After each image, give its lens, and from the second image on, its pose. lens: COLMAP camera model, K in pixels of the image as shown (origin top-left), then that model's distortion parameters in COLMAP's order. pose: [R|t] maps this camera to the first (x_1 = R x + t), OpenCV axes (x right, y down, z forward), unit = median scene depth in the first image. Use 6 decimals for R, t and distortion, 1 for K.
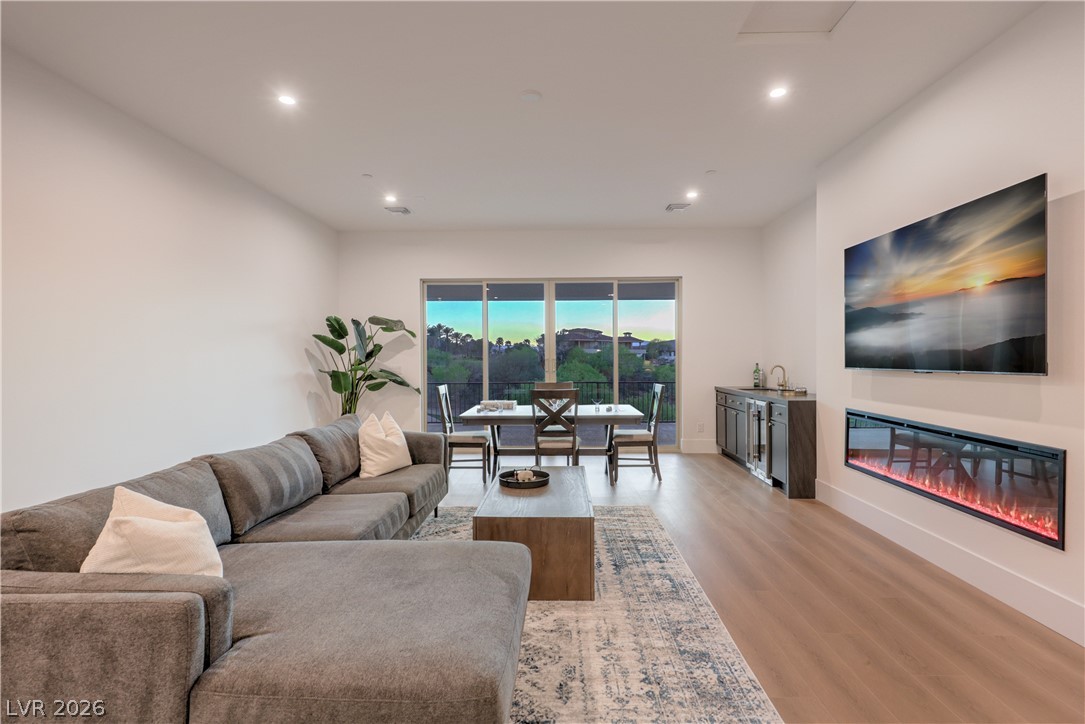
lens RADIAL K [[505.5, 0, 542.5], [0, 505.5, 362.0], [0, 0, 1]] dist [0.000632, 0.000101]
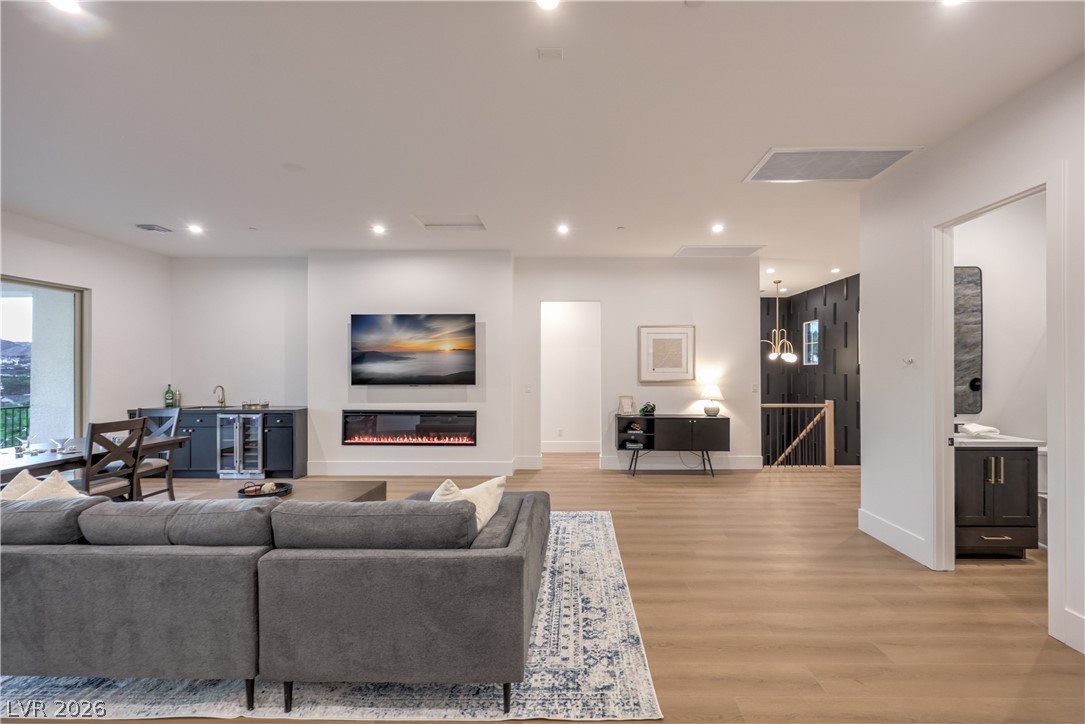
lens RADIAL K [[445.3, 0, 579.9], [0, 445.3, 371.1], [0, 0, 1]] dist [0.001083, 0.000107]
pose [[-0.020427, 0.006782, 0.999768, -1.082100], [0.010069, 0.999928, -0.006577, -0.020968], [-0.999741, 0.009933, -0.020494, 0.328362]]
